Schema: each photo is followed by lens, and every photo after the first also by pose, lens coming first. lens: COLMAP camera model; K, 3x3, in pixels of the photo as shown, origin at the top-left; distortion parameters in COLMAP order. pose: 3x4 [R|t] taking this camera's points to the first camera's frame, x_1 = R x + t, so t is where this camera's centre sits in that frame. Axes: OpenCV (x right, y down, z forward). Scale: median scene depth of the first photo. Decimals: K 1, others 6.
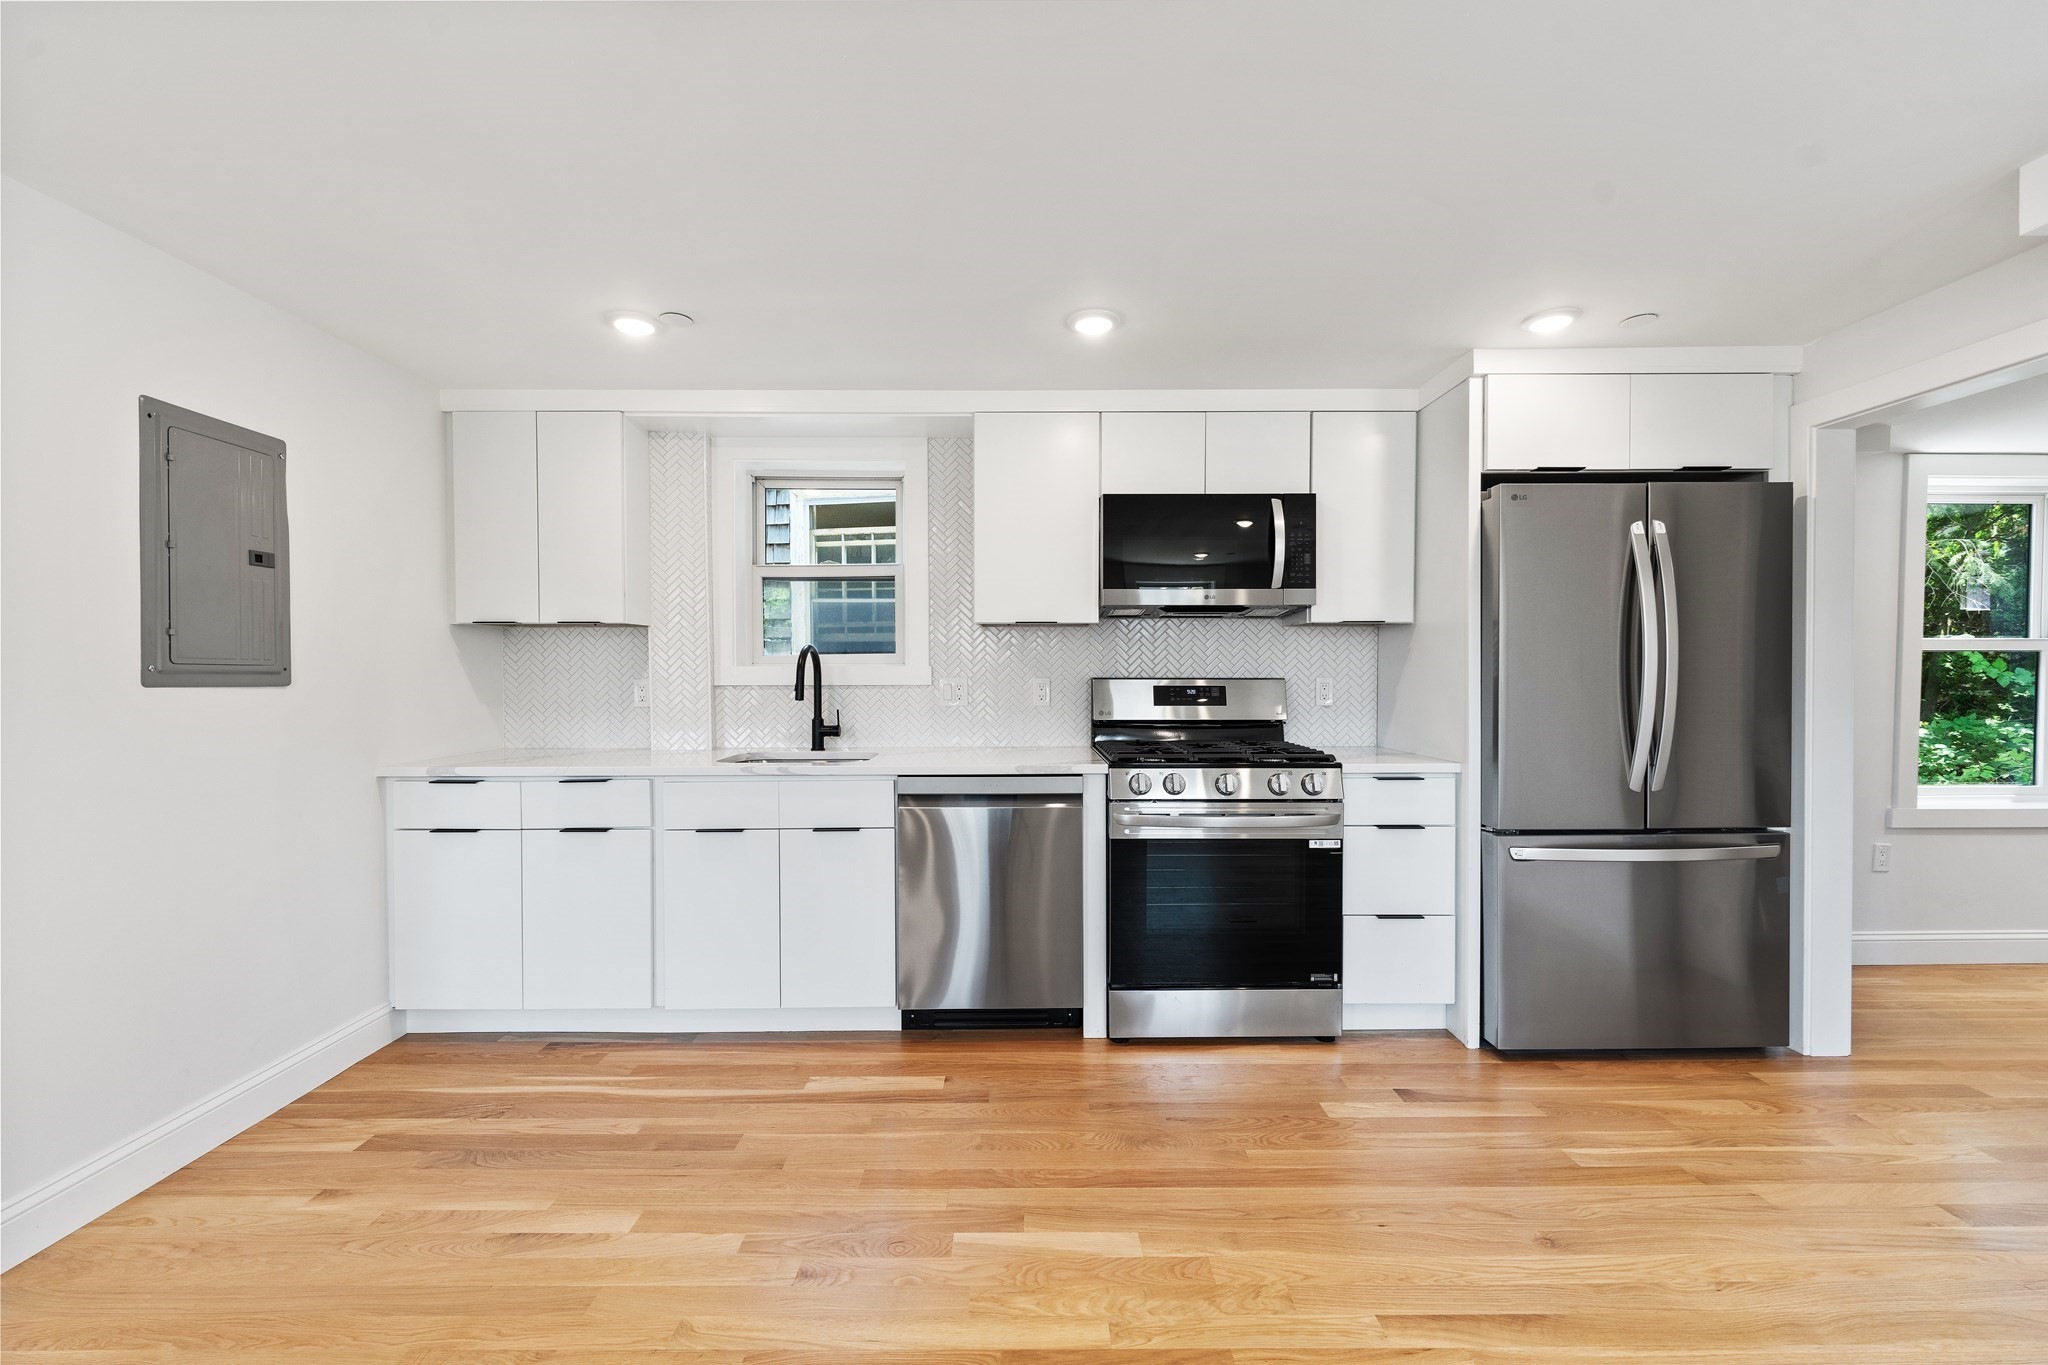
lens RADIAL K [[822.1, 0, 1024.0], [0, 822.1, 682.5], [0, 0, 1]] dist [-0.002150, -0.000144]
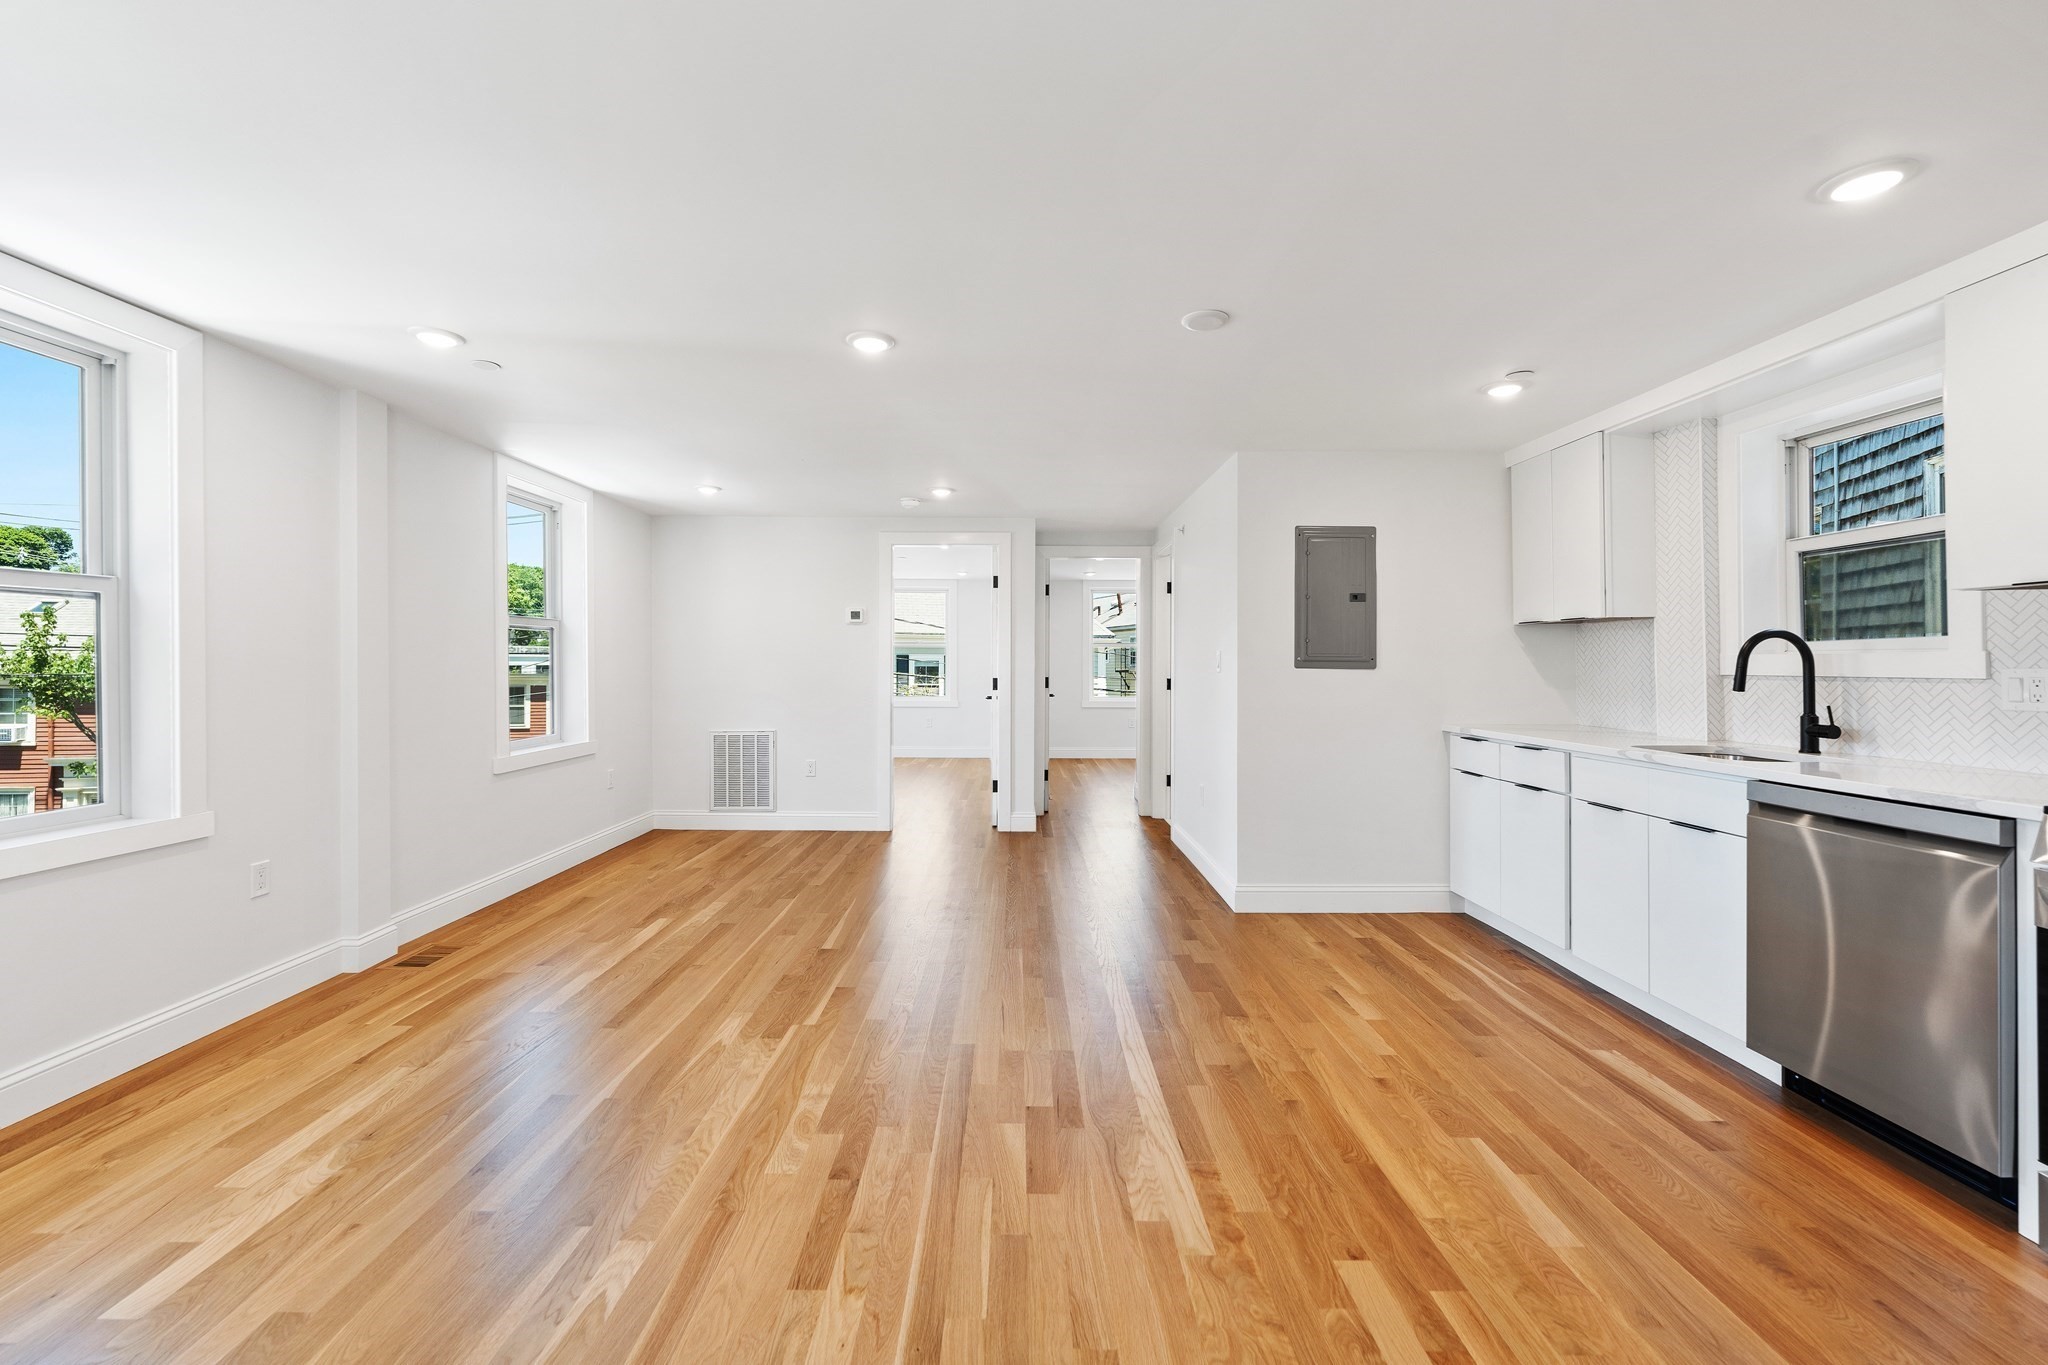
lens RADIAL K [[838.0, 0, 1024.3], [0, 838.0, 667.5], [0, 0, 1]] dist [0.000007, -0.000137]
pose [[0.006009, 0.005255, -0.999968, 0.730617], [-0.014735, 0.999878, 0.005166, 0.002200], [0.999873, 0.014703, 0.006086, 0.221694]]
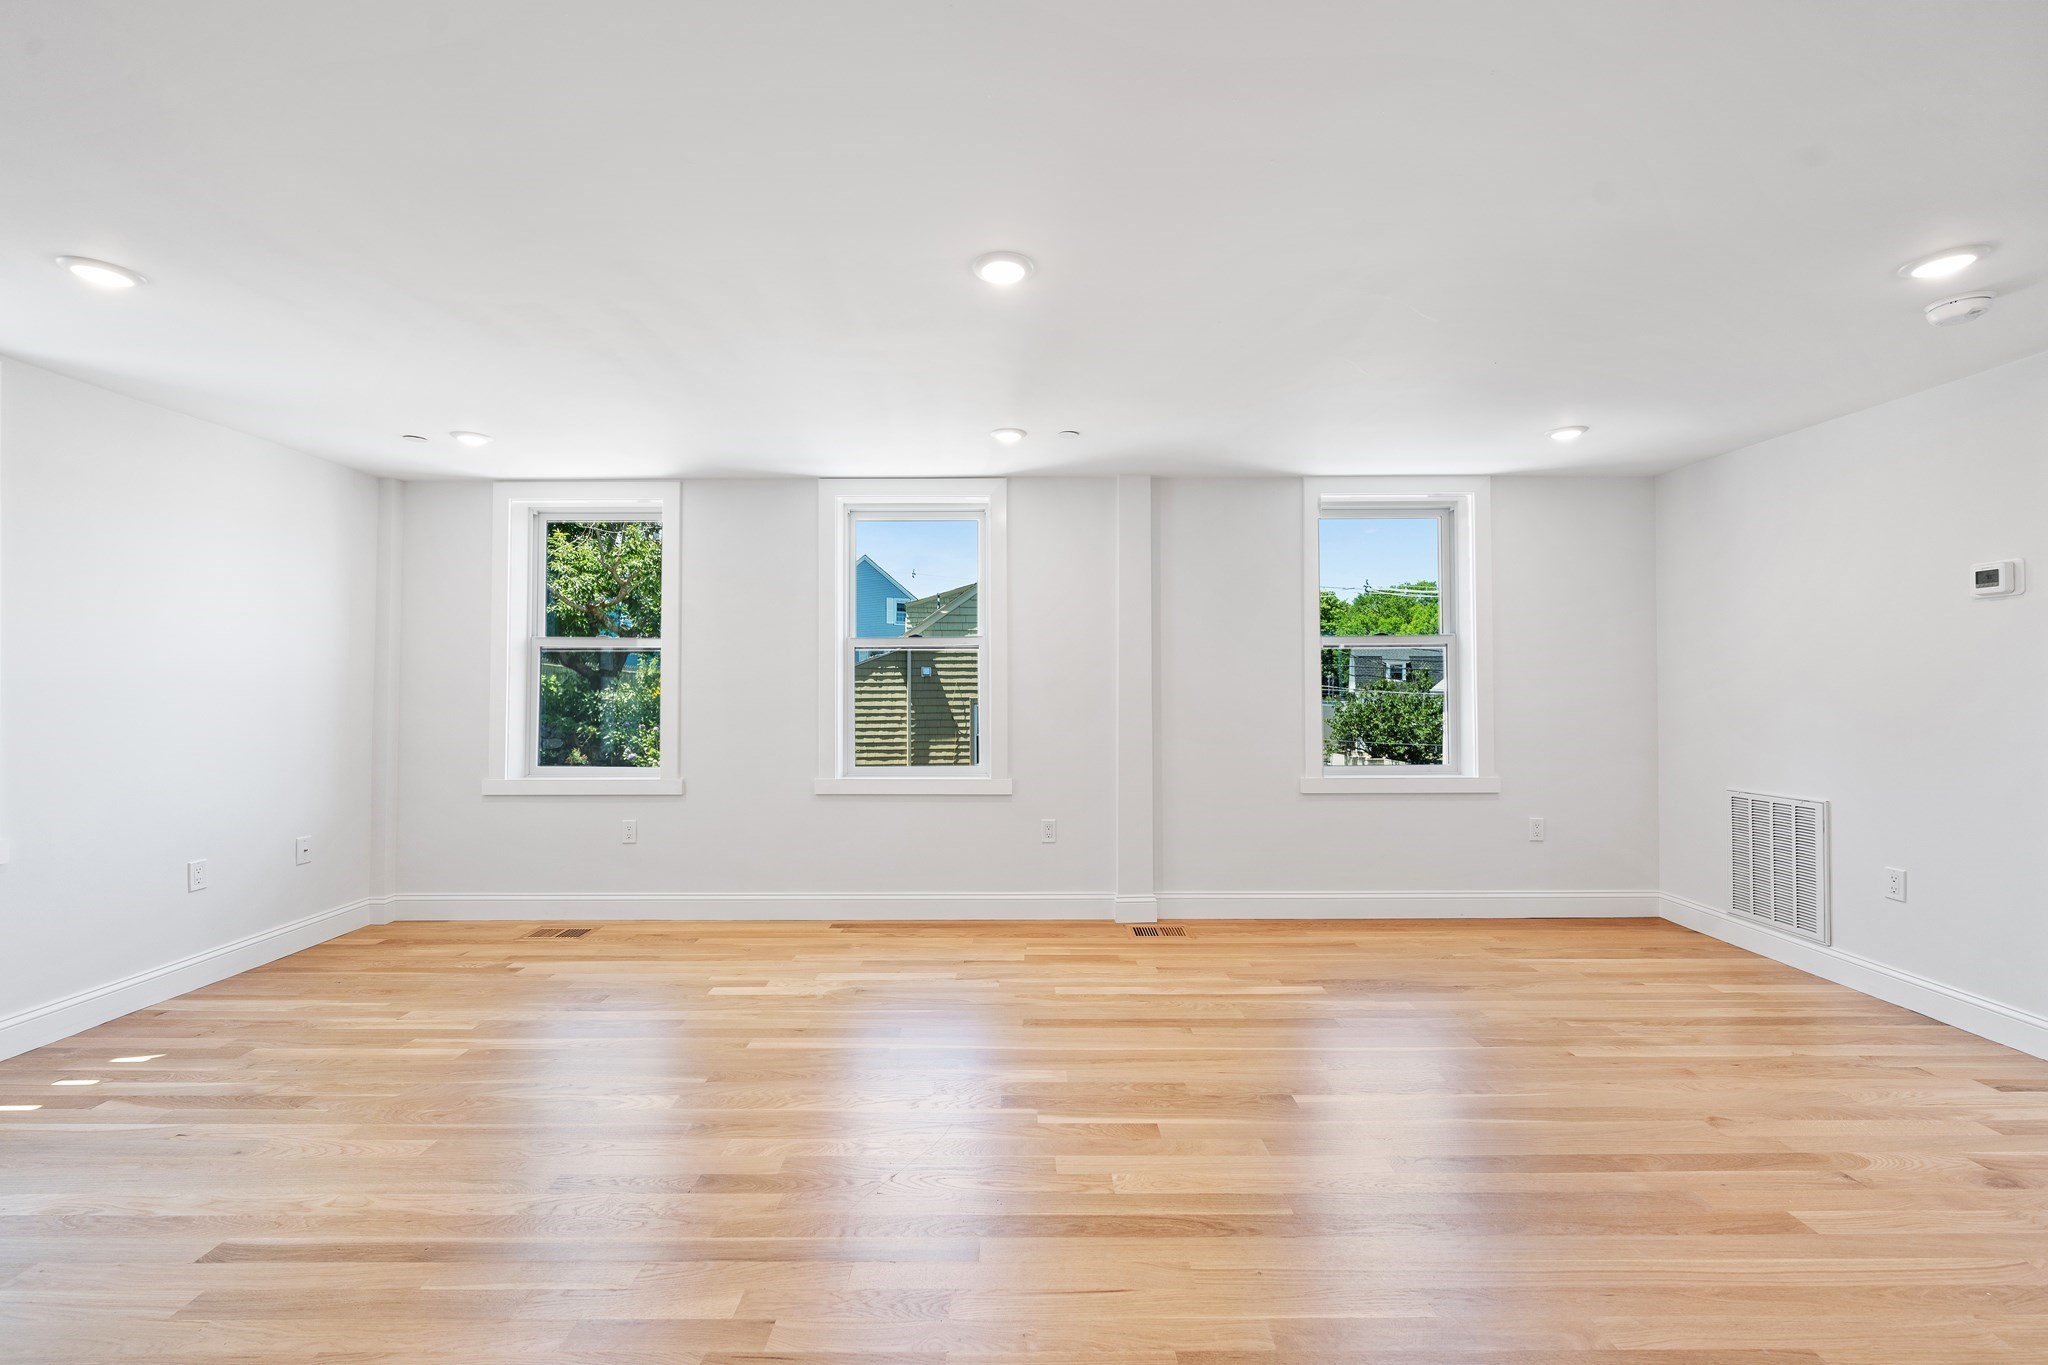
lens RADIAL K [[826.9, 0, 1026.5], [0, 826.9, 699.9], [0, 0, 1]] dist [-0.001708, -0.000179]
pose [[-0.999967, 0.005201, 0.006197, -0.290936], [0.005398, 0.999463, 0.032335, -0.007094], [-0.006026, 0.032367, -0.999458, 0.799022]]
